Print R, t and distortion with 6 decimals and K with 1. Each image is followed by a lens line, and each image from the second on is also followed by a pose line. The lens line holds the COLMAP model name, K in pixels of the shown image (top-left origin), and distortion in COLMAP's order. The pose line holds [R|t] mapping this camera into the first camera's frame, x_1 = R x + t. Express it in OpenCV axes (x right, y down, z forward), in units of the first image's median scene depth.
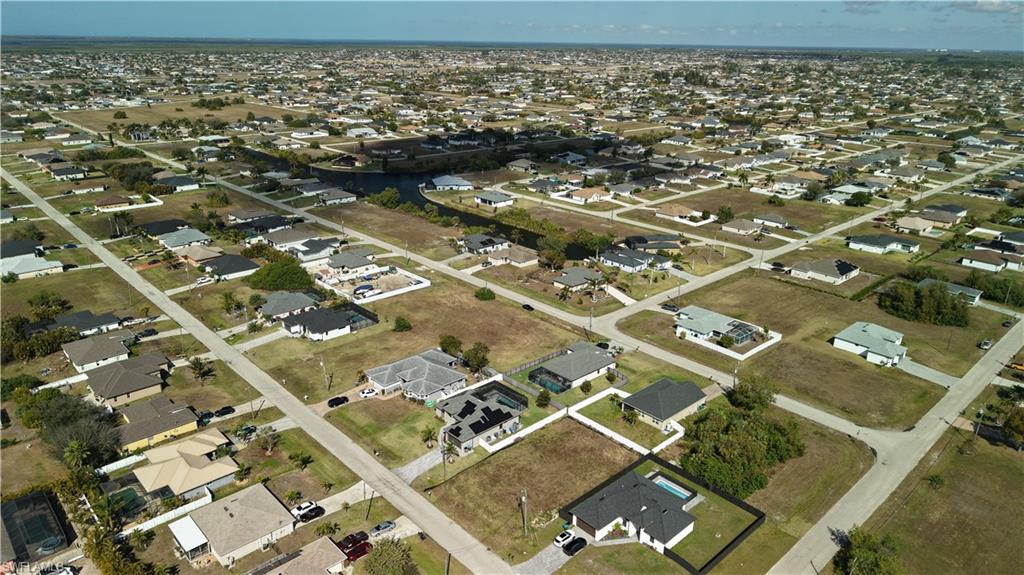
lens RADIAL K [[683.9, 0, 513.5], [0, 683.9, 288.2], [0, 0, 1]] dist [0.038261, -0.049279]
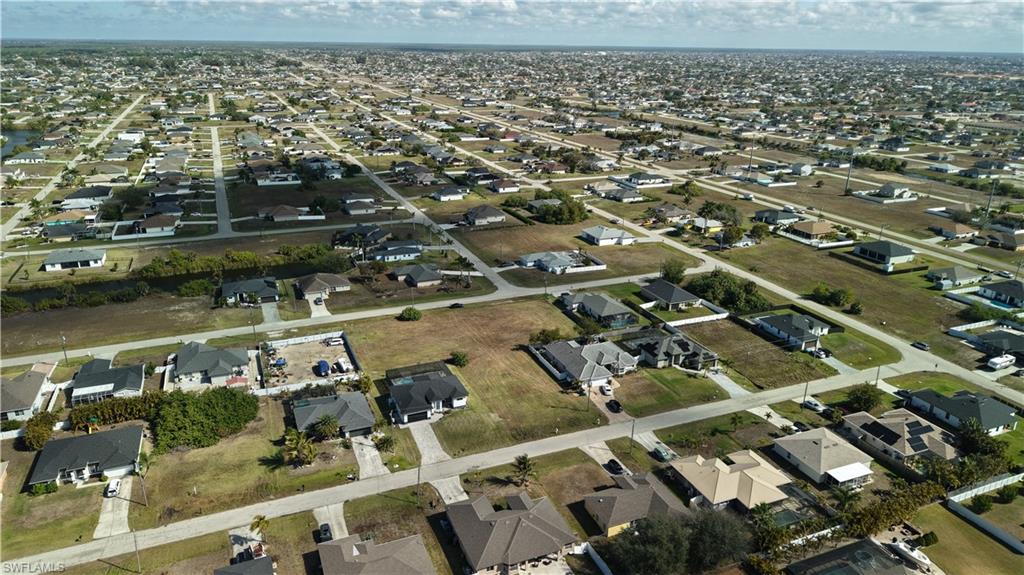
lens RADIAL K [[683.9, 0, 513.5], [0, 683.9, 288.2], [0, 0, 1]] dist [0.038261, -0.049279]
pose [[0.348638, -0.327354, 0.878232, -0.760514], [0.313932, 0.923683, 0.219672, -0.175435], [-0.883119, 0.199119, 0.424798, 0.453011]]
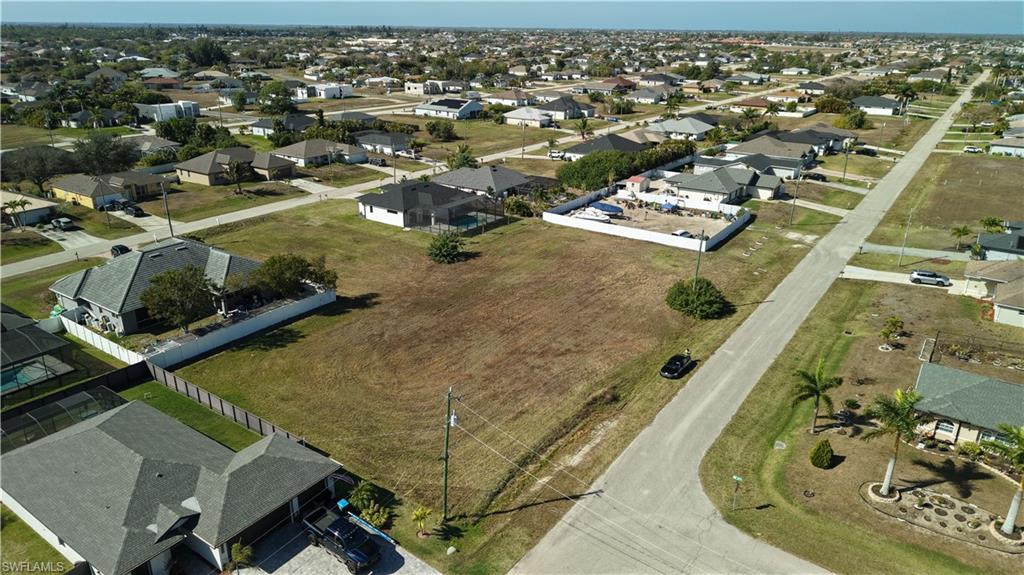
lens RADIAL K [[683.9, 0, 513.5], [0, 683.9, 288.2], [0, 0, 1]] dist [0.038261, -0.049279]
pose [[0.213212, 0.339175, -0.916243, 0.252582], [-0.342870, 0.904136, 0.254907, -0.051610], [0.914866, 0.259803, 0.309066, 0.763362]]
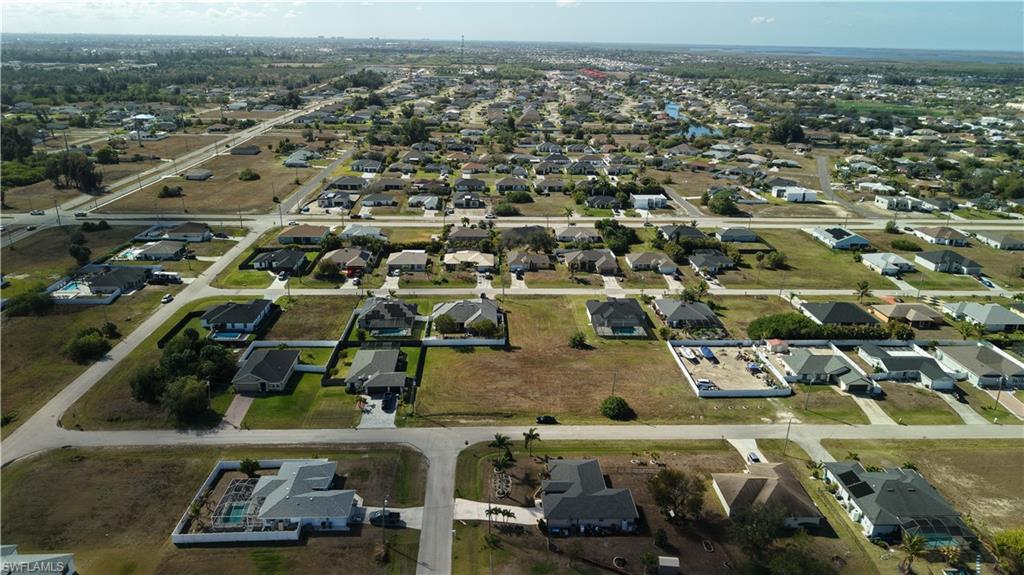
lens RADIAL K [[683.9, 0, 513.5], [0, 683.9, 288.2], [0, 0, 1]] dist [0.038261, -0.049279]
pose [[-0.651830, 0.237891, -0.720087, 0.473506], [-0.283480, 0.804259, 0.522308, -0.401307], [0.703389, 0.544587, -0.456803, 1.125477]]
